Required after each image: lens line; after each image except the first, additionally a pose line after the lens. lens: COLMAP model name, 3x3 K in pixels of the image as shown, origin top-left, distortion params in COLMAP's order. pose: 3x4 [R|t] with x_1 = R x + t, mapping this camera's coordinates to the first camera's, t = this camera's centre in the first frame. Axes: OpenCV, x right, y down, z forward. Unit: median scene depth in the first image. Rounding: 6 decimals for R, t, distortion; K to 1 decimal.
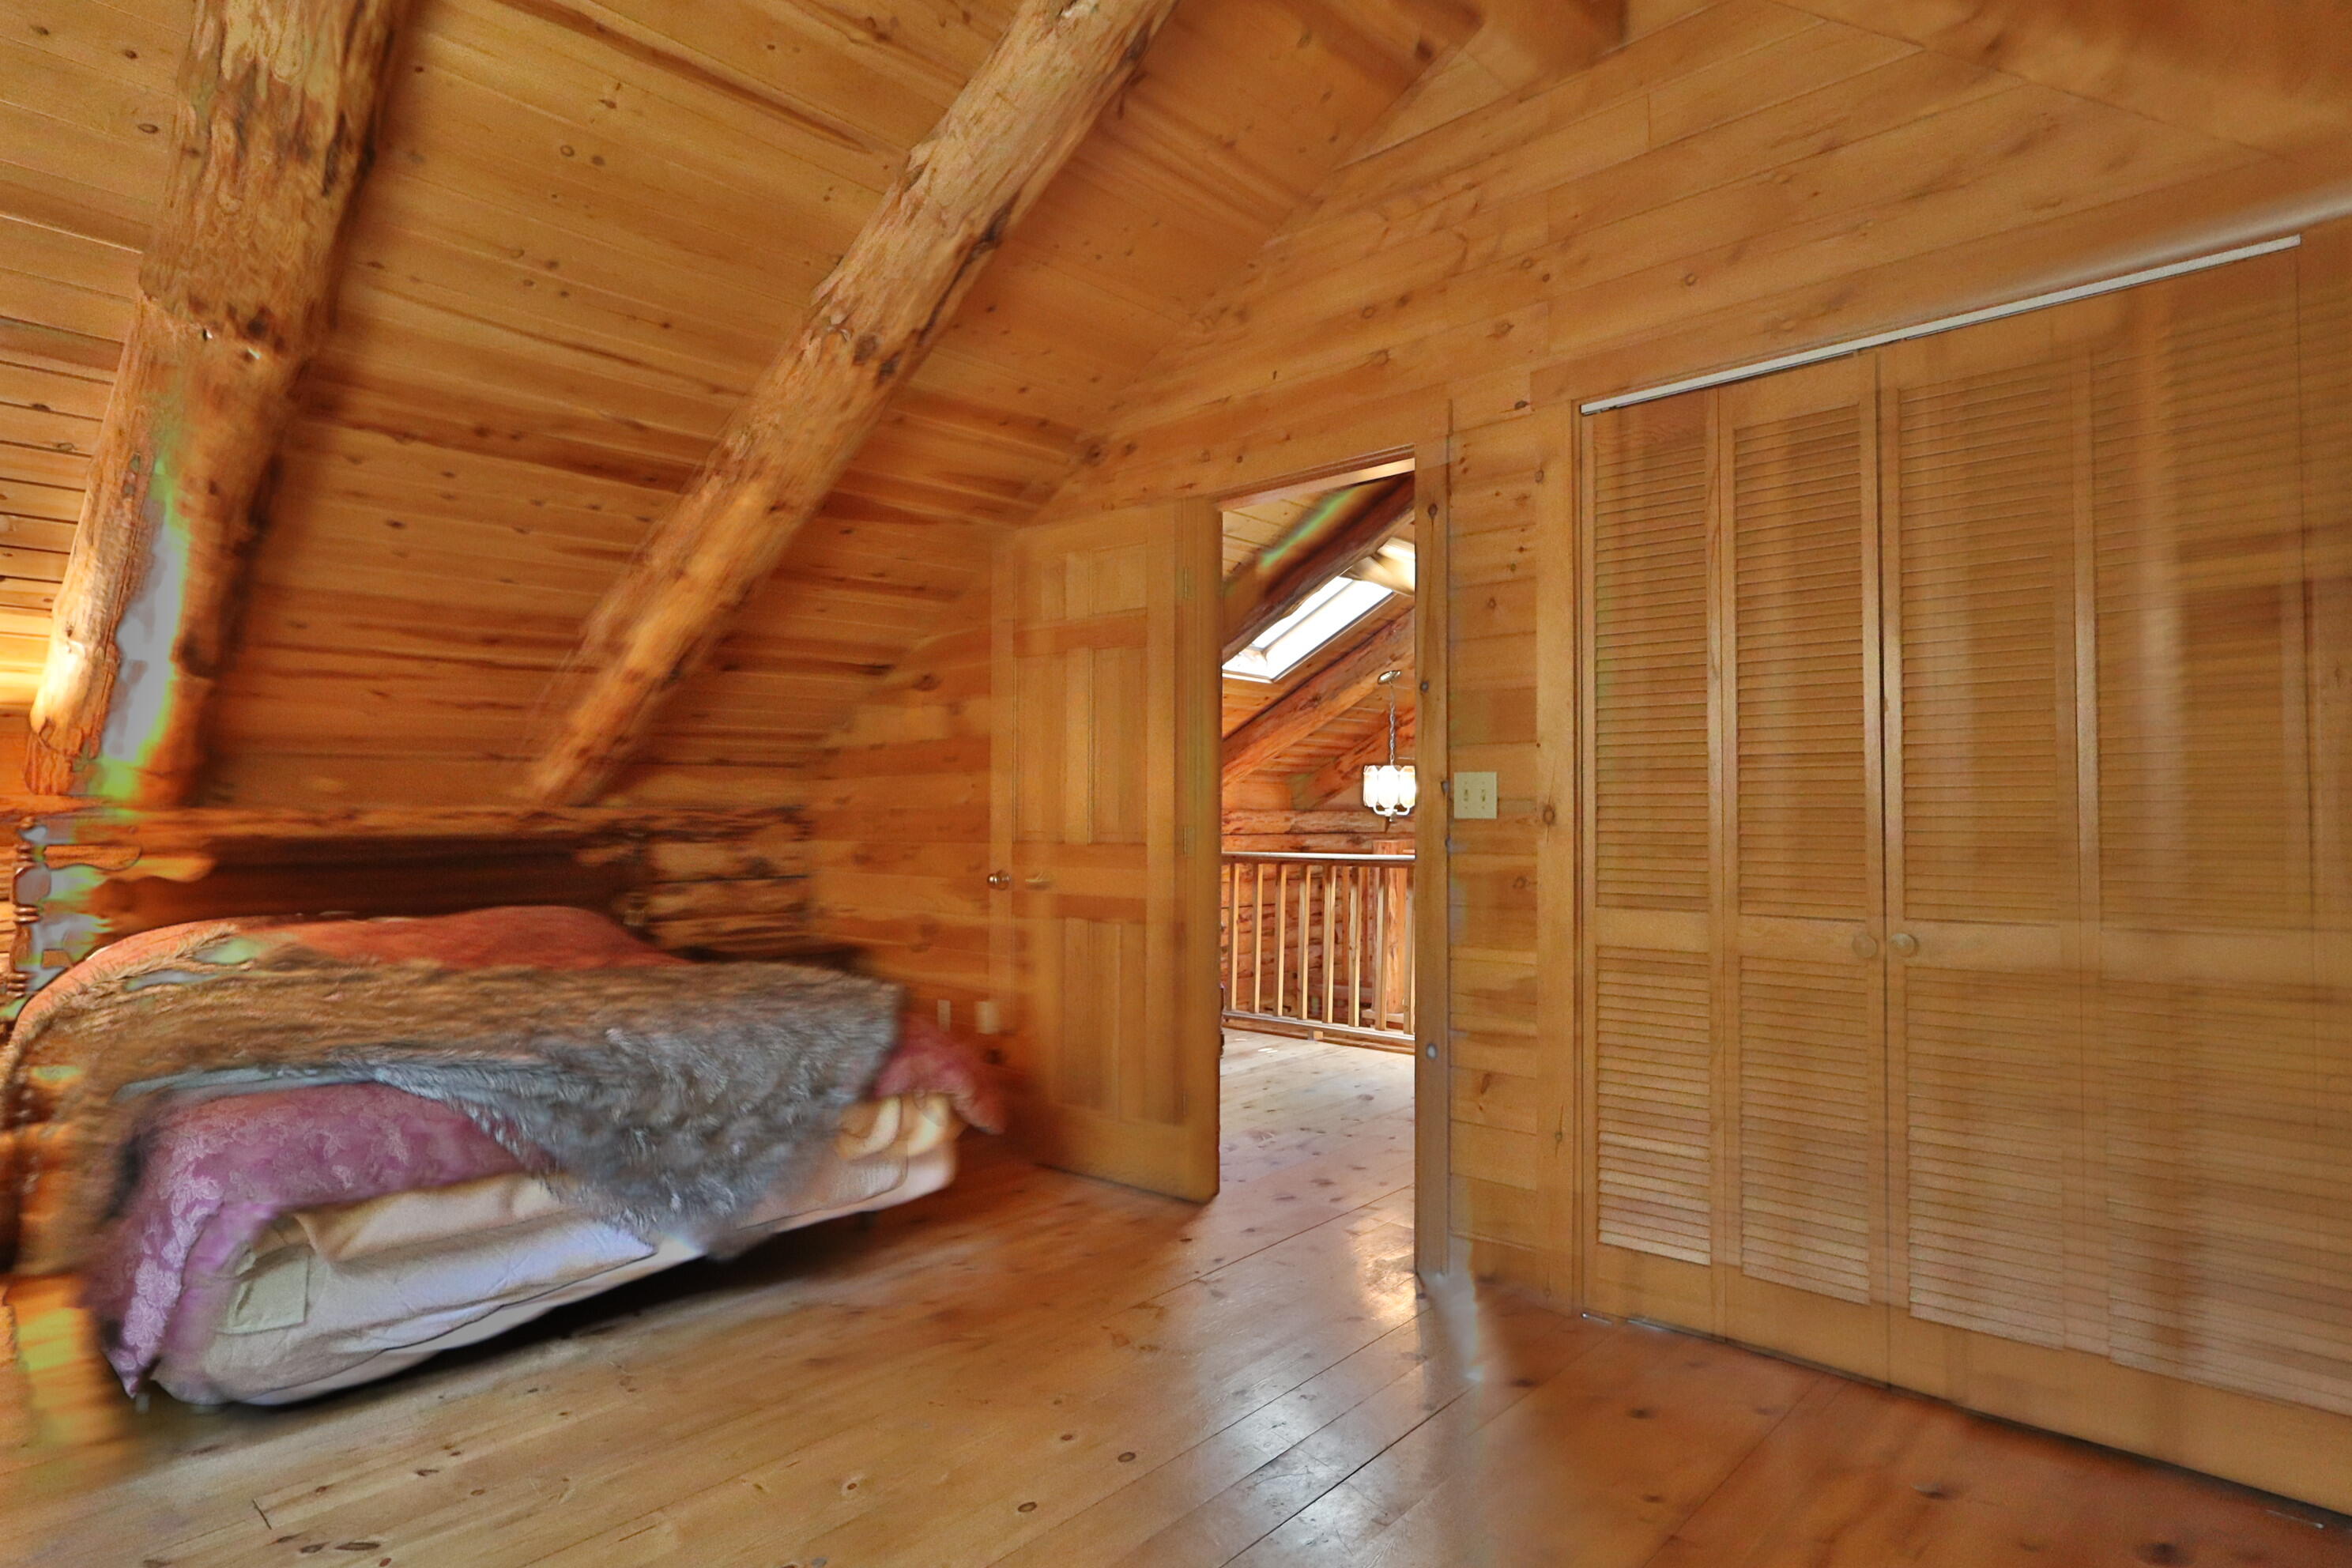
lens RADIAL K [[1216.7, 0, 1178.6], [0, 1216.7, 790.7], [0, 0, 1]] dist [-0.007045, 0.002496]
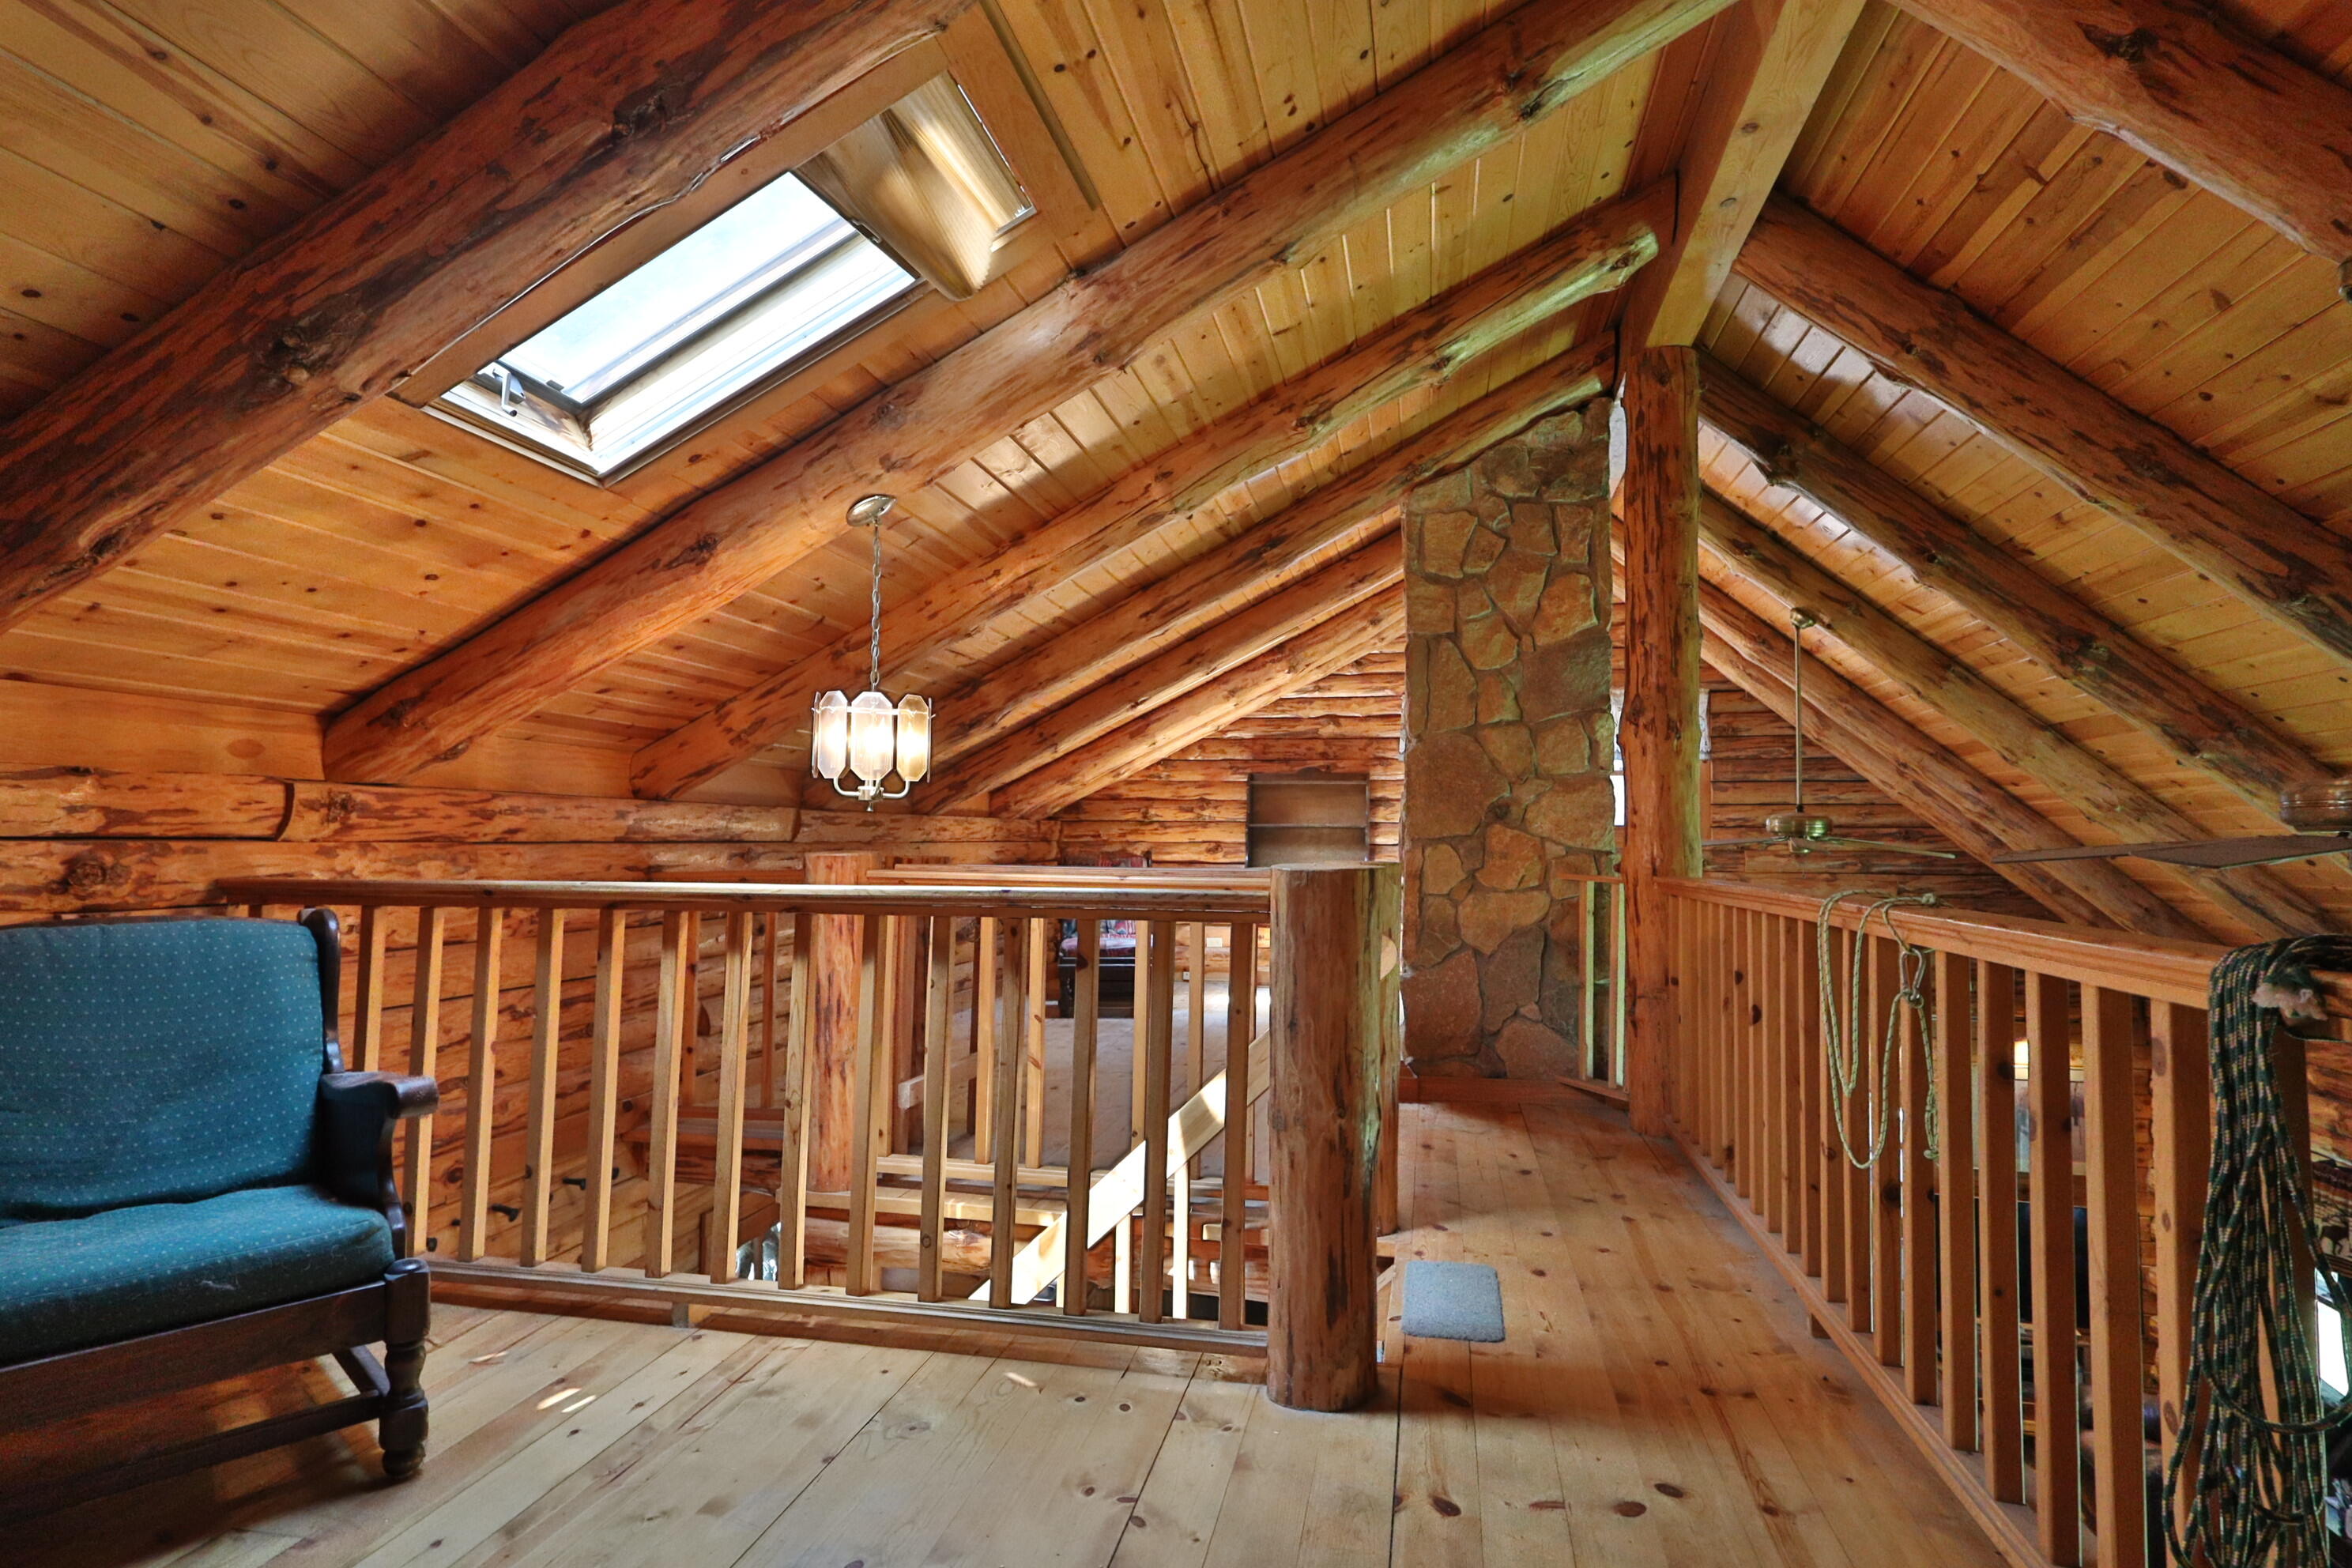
lens RADIAL K [[1216.7, 0, 1178.3], [0, 1216.7, 783.8], [0, 0, 1]] dist [-0.007045, 0.002496]
pose [[0.860638, 0.026807, 0.508511, 0.034264], [-0.016082, 0.999546, -0.025474, 0.022735], [-0.508963, 0.013746, 0.860679, 0.495870]]
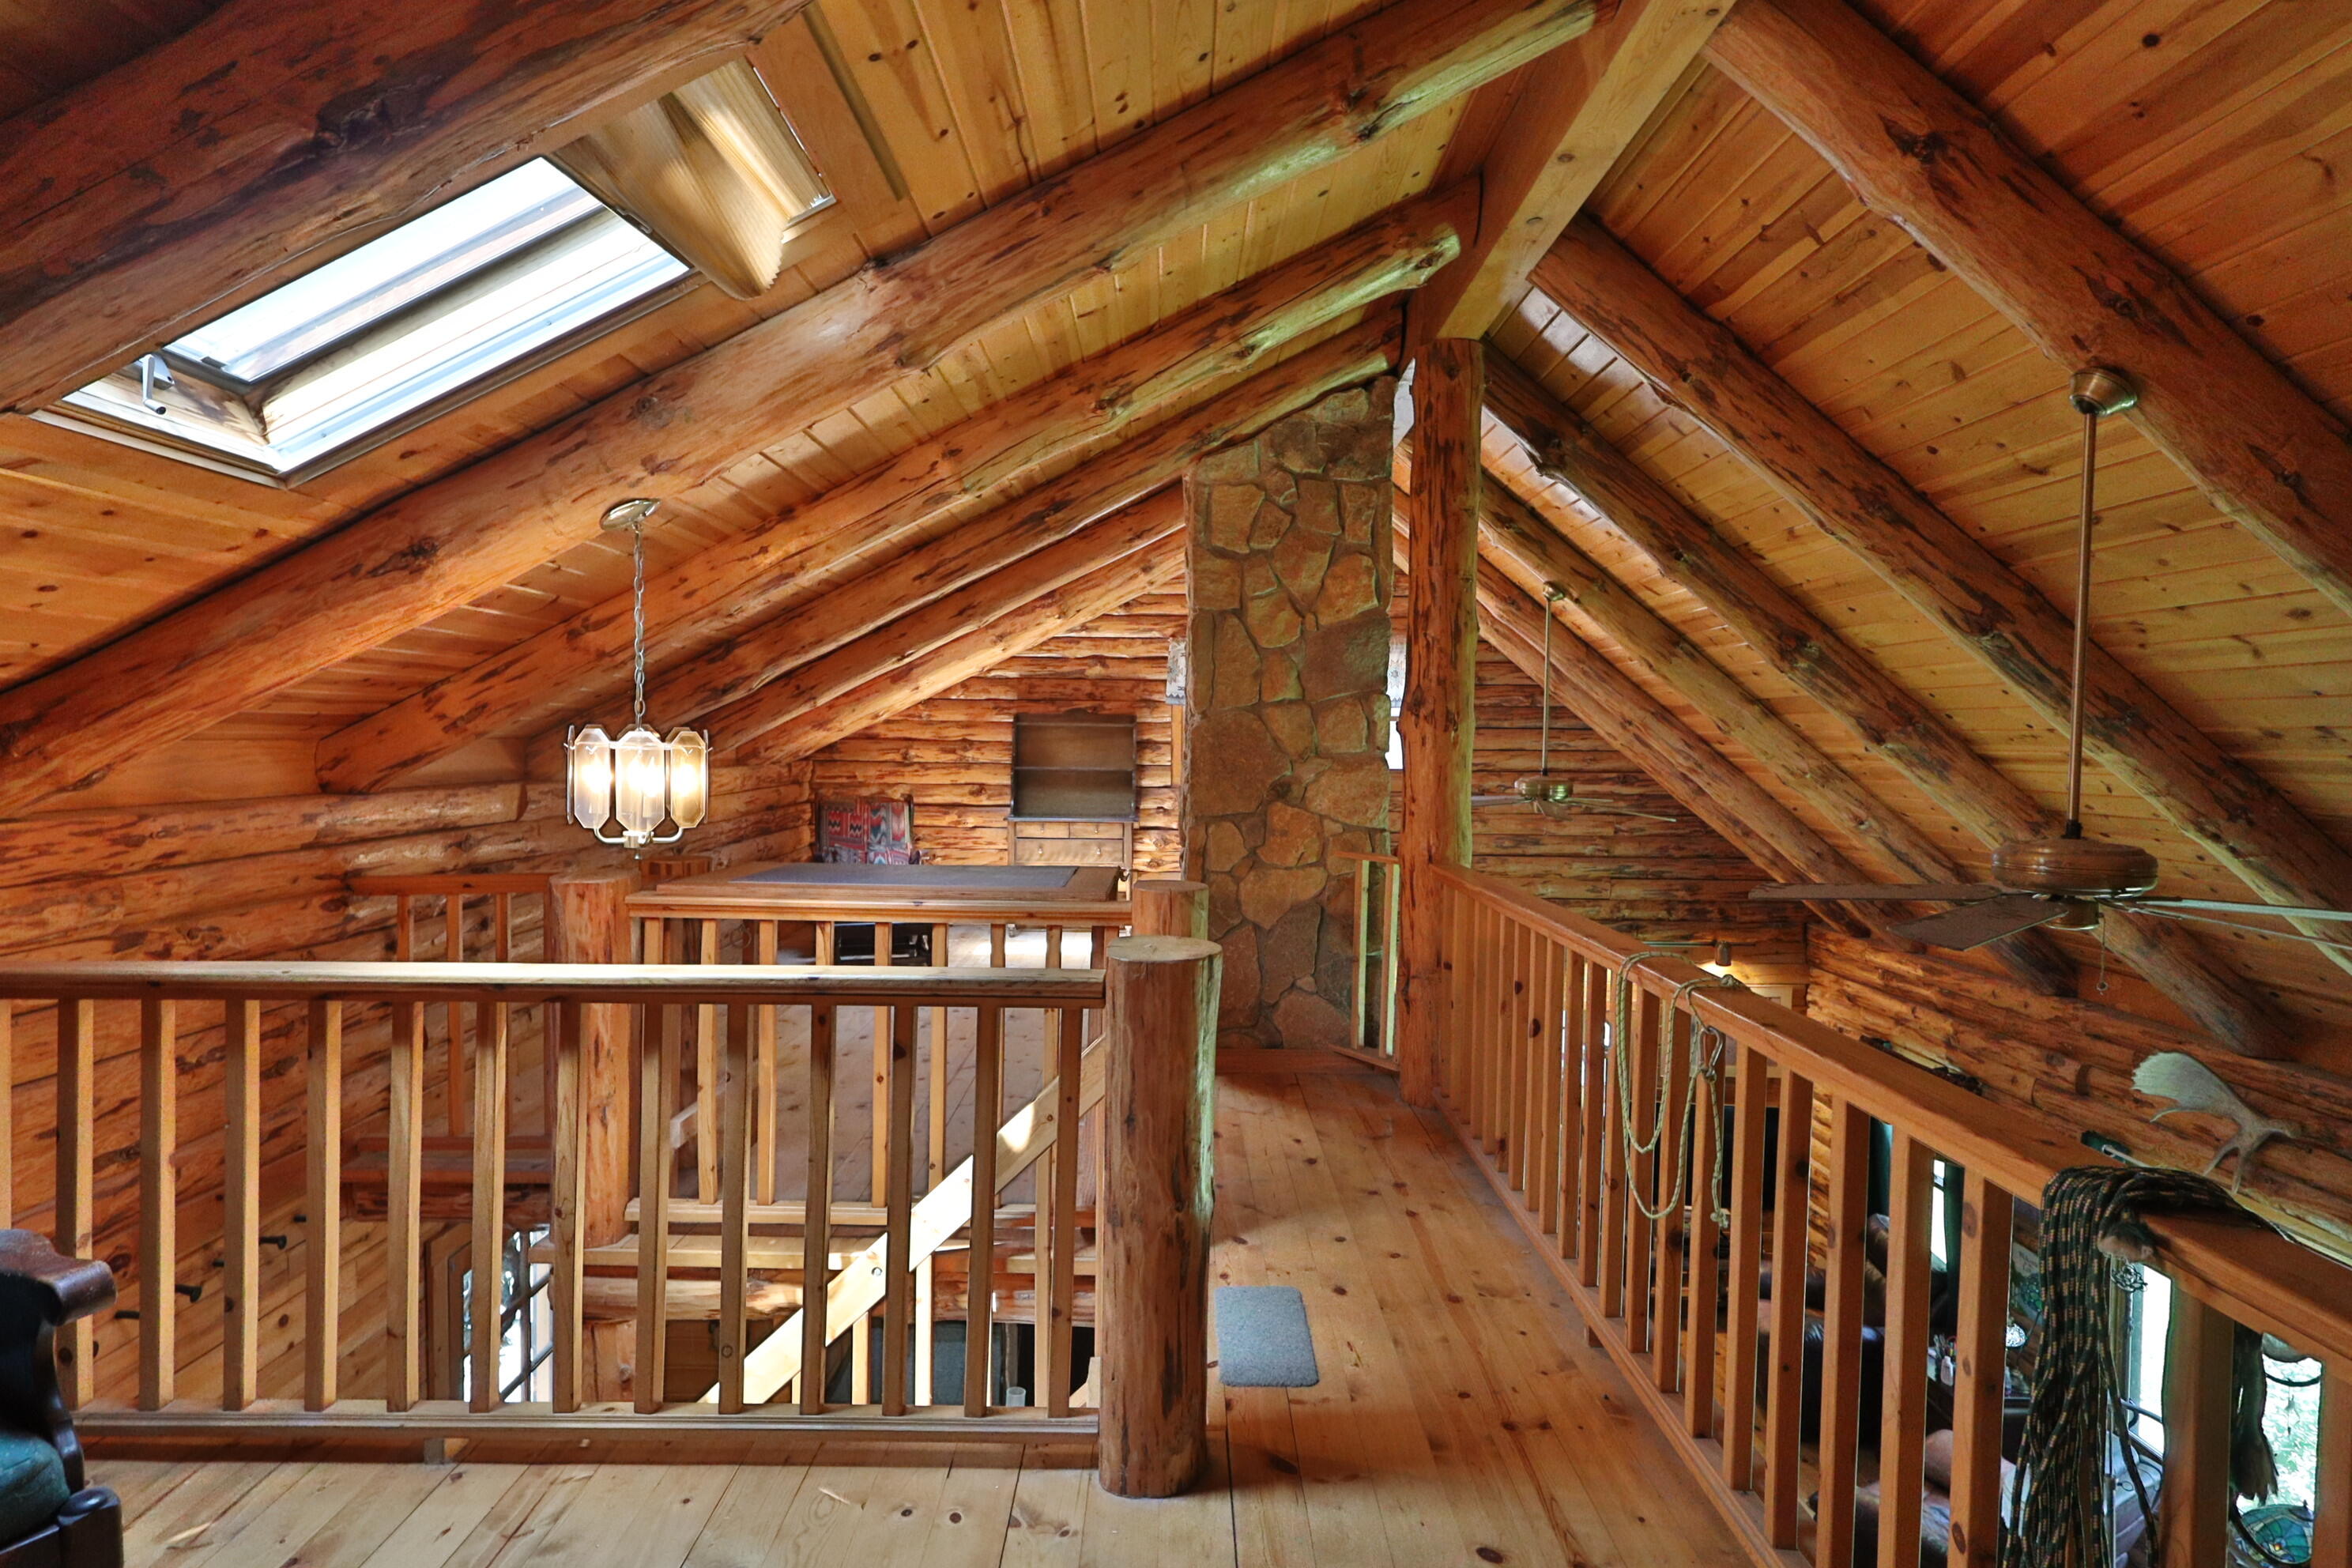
lens RADIAL K [[1216.7, 0, 1178.9], [0, 1216.7, 782.5], [0, 0, 1]] dist [-0.007045, 0.002496]
pose [[0.734642, -0.021400, 0.678118, 0.025302], [-0.023748, 0.998079, 0.057225, -0.027974], [-0.678039, -0.058143, 0.732722, 0.527422]]
